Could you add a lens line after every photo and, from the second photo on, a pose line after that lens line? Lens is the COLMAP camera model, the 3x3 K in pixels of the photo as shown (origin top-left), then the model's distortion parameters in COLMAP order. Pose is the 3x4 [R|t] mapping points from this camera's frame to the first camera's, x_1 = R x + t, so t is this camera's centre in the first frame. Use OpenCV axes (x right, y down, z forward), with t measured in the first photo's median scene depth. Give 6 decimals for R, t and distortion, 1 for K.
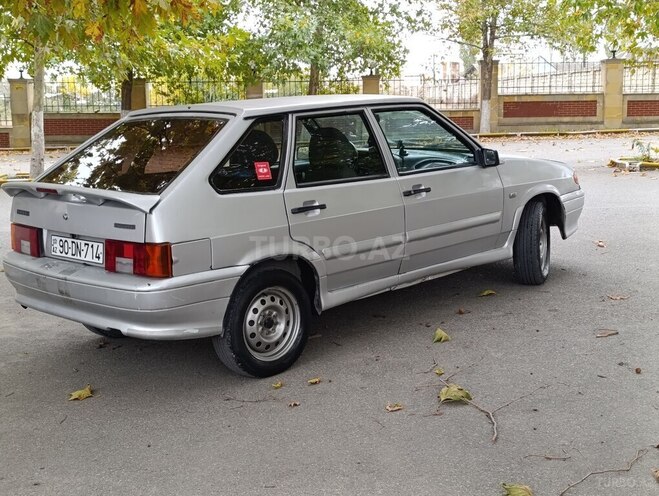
lens RADIAL K [[915.6, 0, 332.6], [0, 915.6, 247.4], [0, 0, 1]] dist [0.167072, -0.601229]
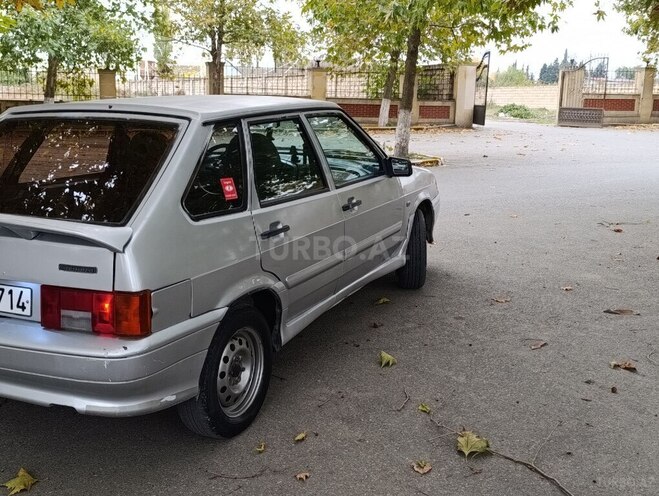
lens RADIAL K [[762.9, 0, 326.5], [0, 762.9, 247.8], [0, 0, 1]] dist [0.113125, -0.251047]
pose [[0.934240, -0.031742, 0.355229, -0.236531], [0.018438, 0.998998, 0.040777, -0.056202], [-0.356167, -0.031546, 0.933890, 0.322034]]
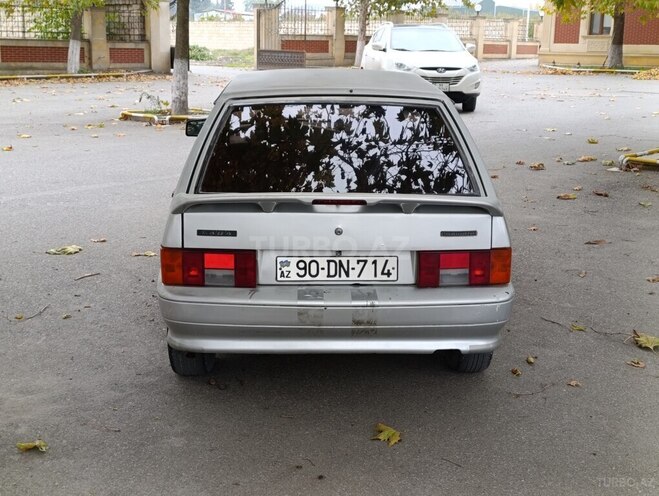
lens RADIAL K [[910.3, 0, 329.5], [0, 910.3, 248.0], [0, 0, 1]] dist [0.154419, -0.495700]
pose [[0.681284, -0.133857, 0.719677, -0.868053], [0.084942, 0.990954, 0.103903, -0.102104], [-0.727075, -0.009657, 0.686490, 0.444646]]
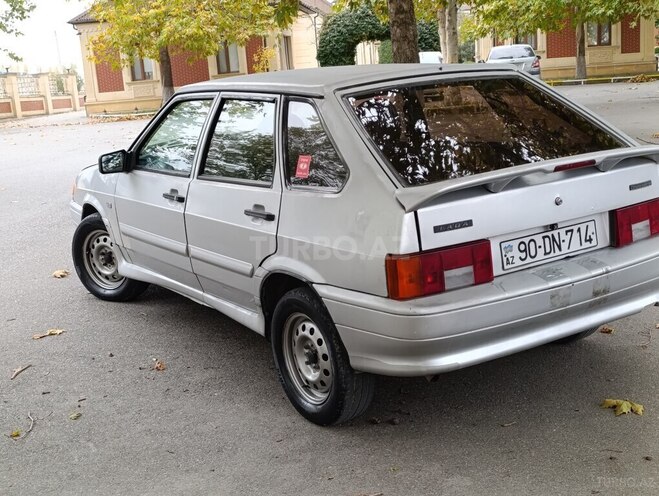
lens RADIAL K [[915.6, 0, 332.6], [0, 915.6, 247.4], [0, 0, 1]] dist [0.167072, -0.601229]
pose [[0.189965, -0.174186, 0.966215, -1.045116], [0.232151, 0.964197, 0.128180, -0.134534], [-0.953949, 0.199958, 0.223602, 1.002702]]
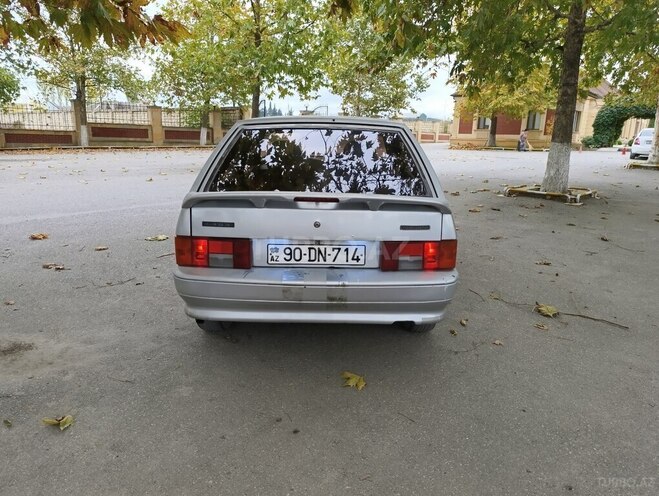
lens RADIAL K [[457.9, 0, 331.8], [0, 457.9, 244.5], [0, 0, 1]] dist [0.044817, -0.041298]
pose [[0.697360, -0.130299, 0.704777, -0.623997], [0.072496, 0.991116, 0.111504, -0.065131], [-0.713045, -0.026665, 0.700611, 0.630962]]
